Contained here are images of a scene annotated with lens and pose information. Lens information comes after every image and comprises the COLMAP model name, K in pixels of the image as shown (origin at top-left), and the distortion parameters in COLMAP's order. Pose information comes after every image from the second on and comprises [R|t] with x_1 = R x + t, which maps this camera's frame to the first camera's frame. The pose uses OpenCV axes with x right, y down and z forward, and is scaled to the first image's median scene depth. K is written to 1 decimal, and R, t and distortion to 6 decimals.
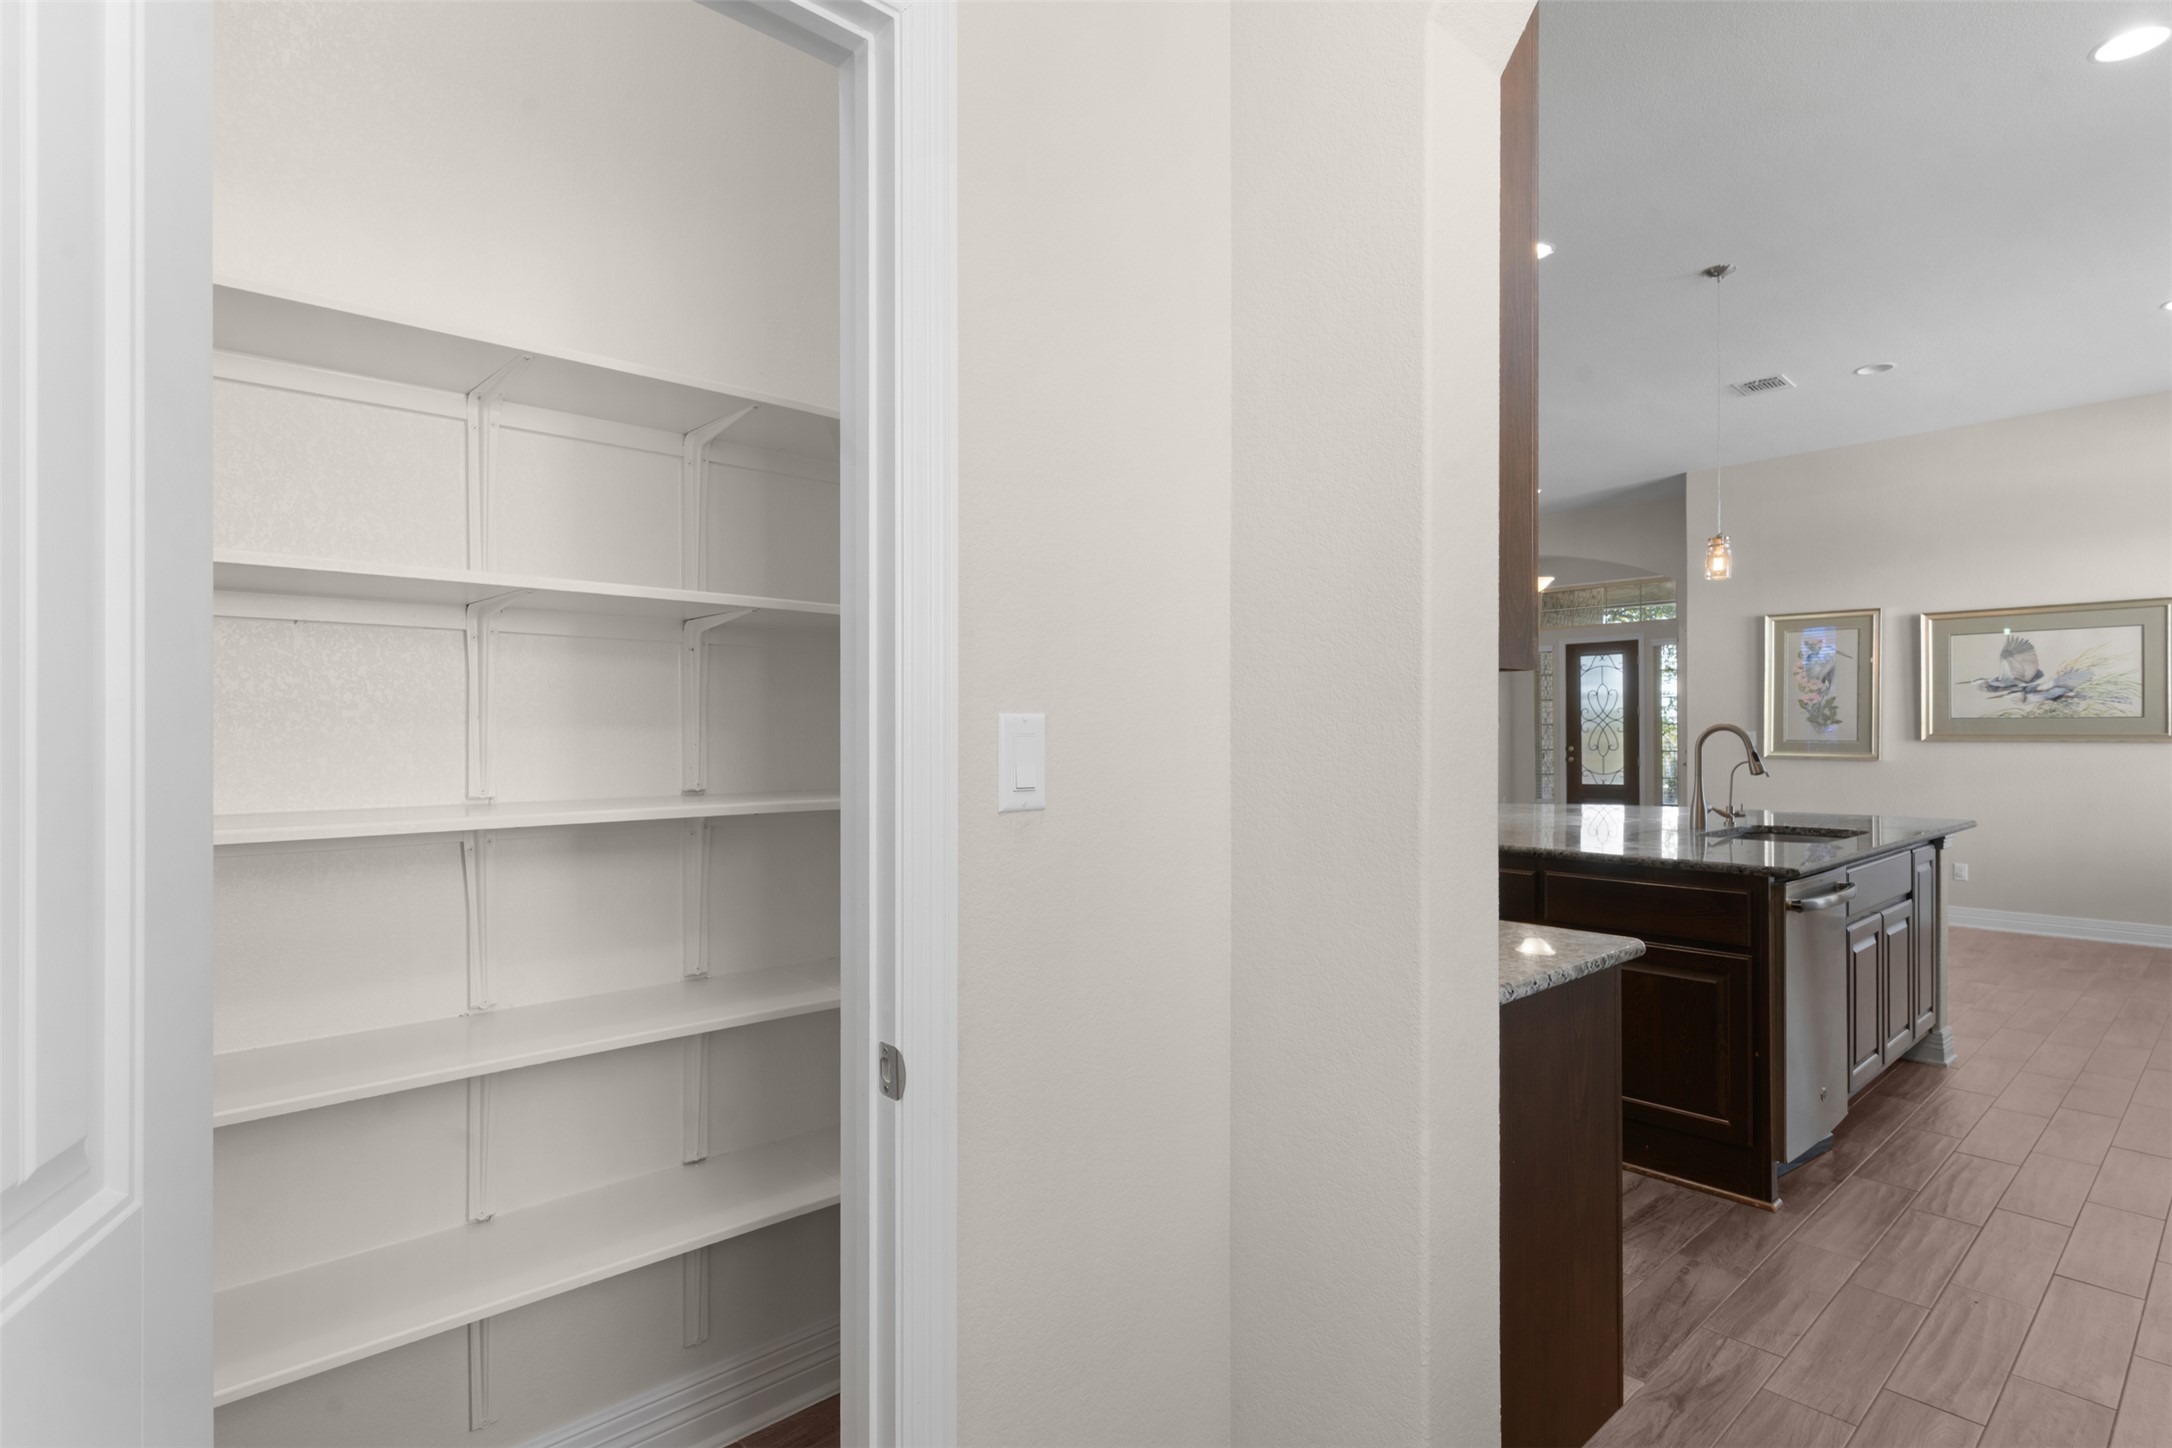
lens RADIAL K [[1067.8, 0, 1086.0], [0, 1067.8, 724.0], [0, 0, 1]] dist [0.017319, 0.000030]
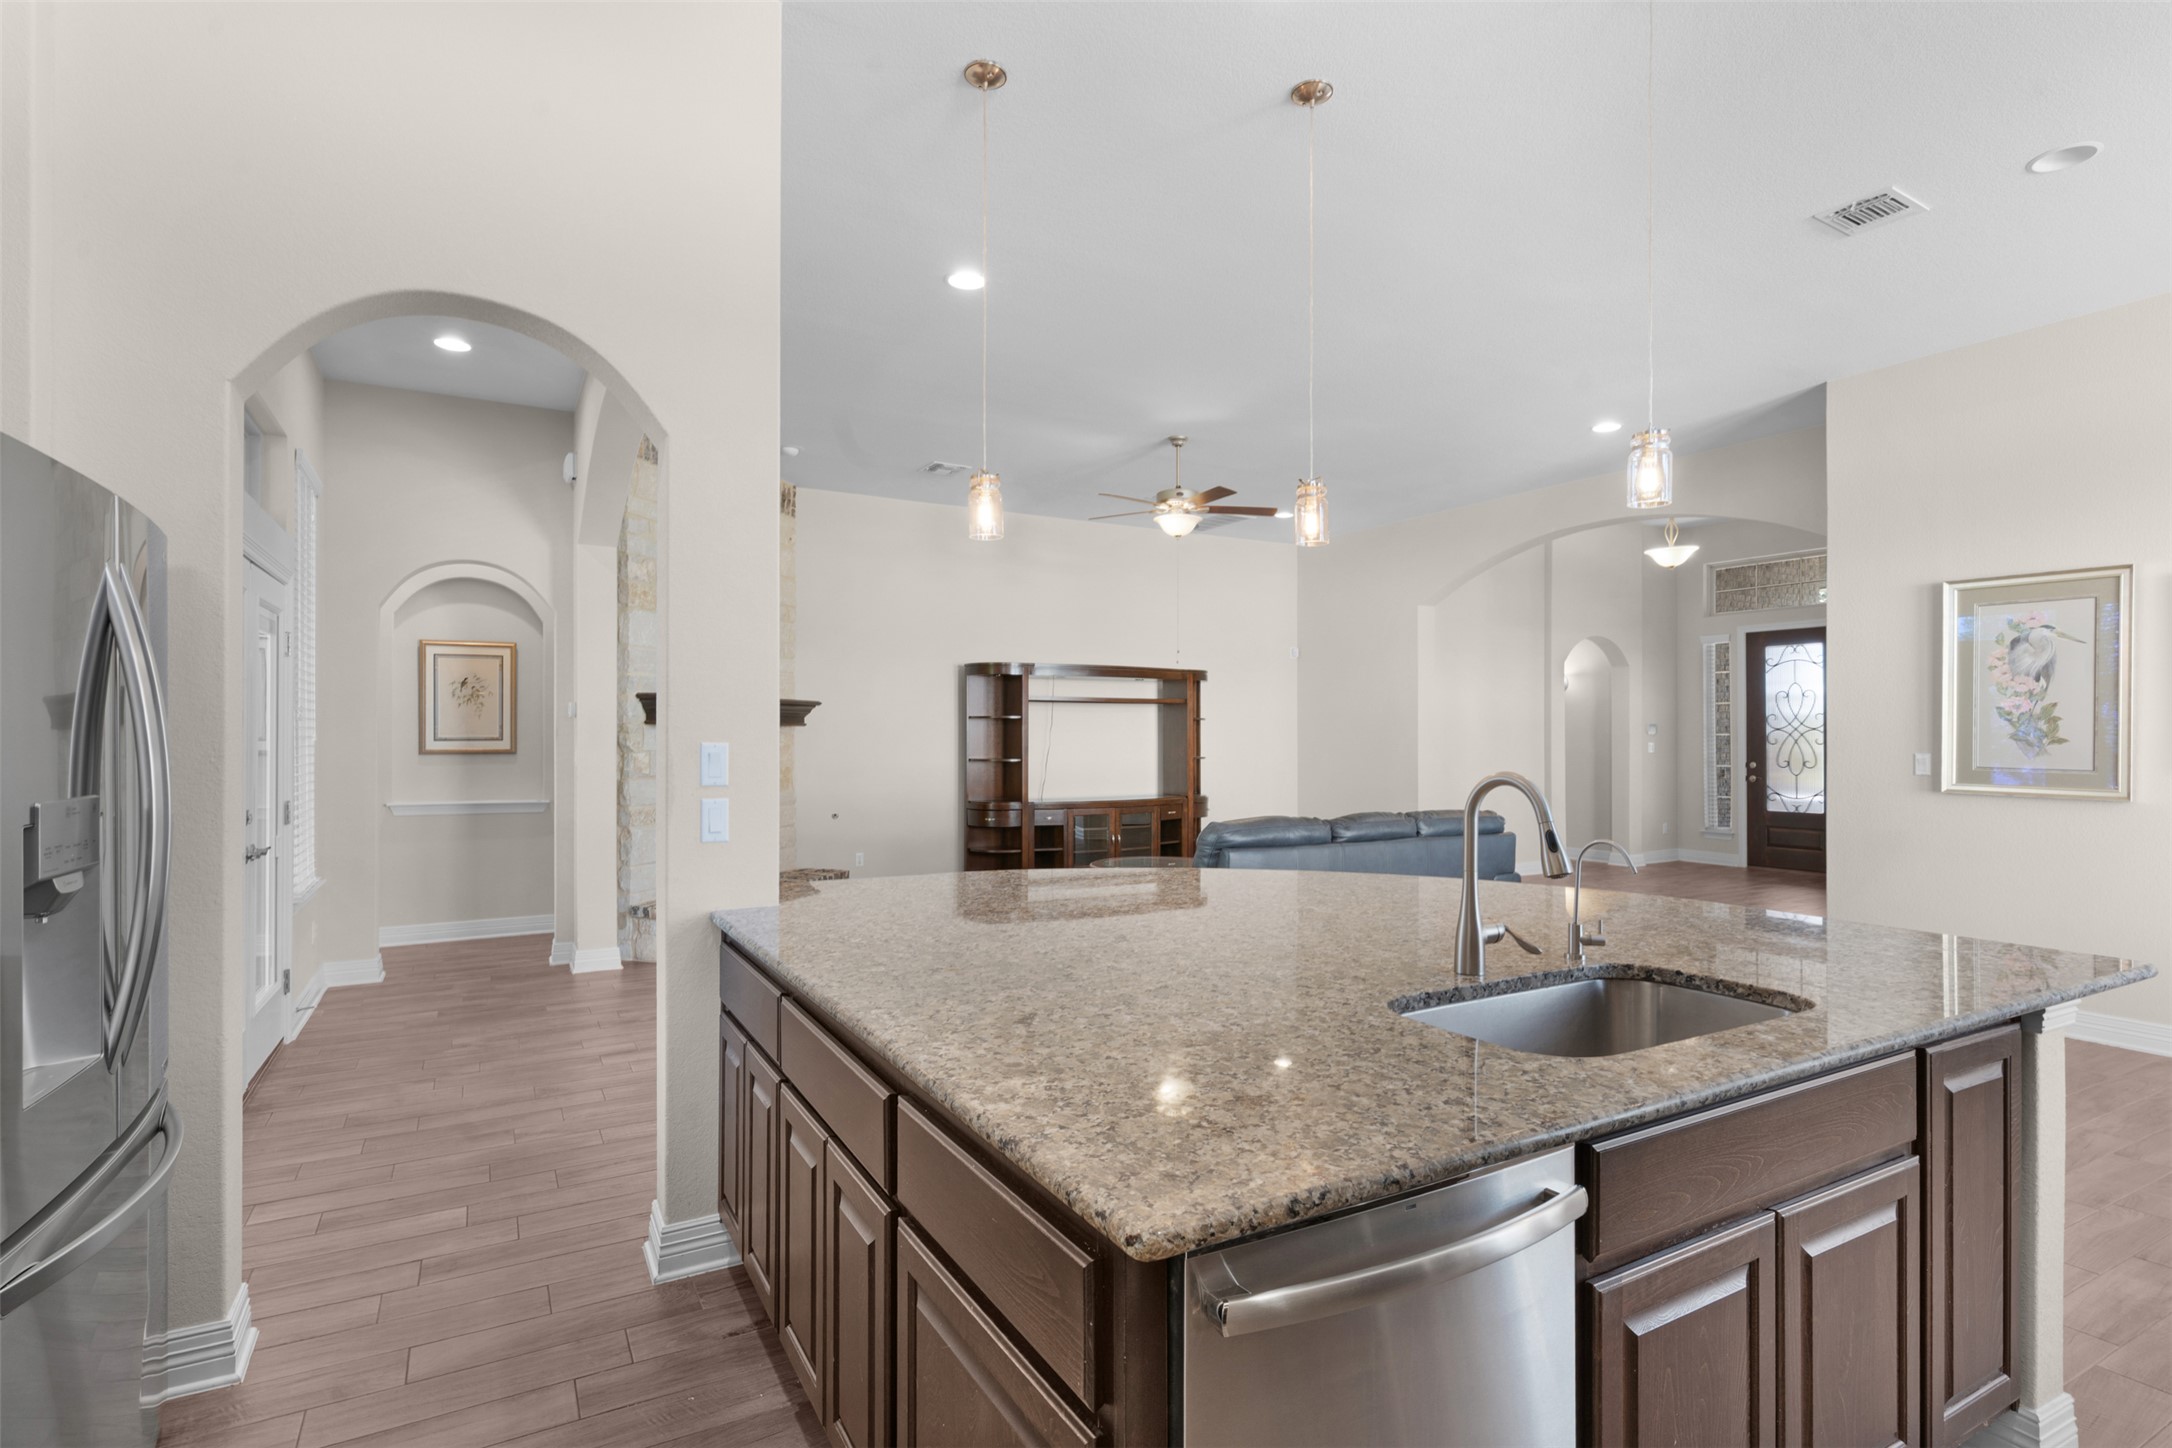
lens RADIAL K [[1067.8, 0, 1086.0], [0, 1067.8, 724.0], [0, 0, 1]] dist [0.017319, 0.000030]
pose [[0.978591, -0.000427, -0.205813, 0.249578], [0.000165, 0.999999, -0.001289, -0.011261], [0.205813, 0.001227, 0.978591, 0.230237]]
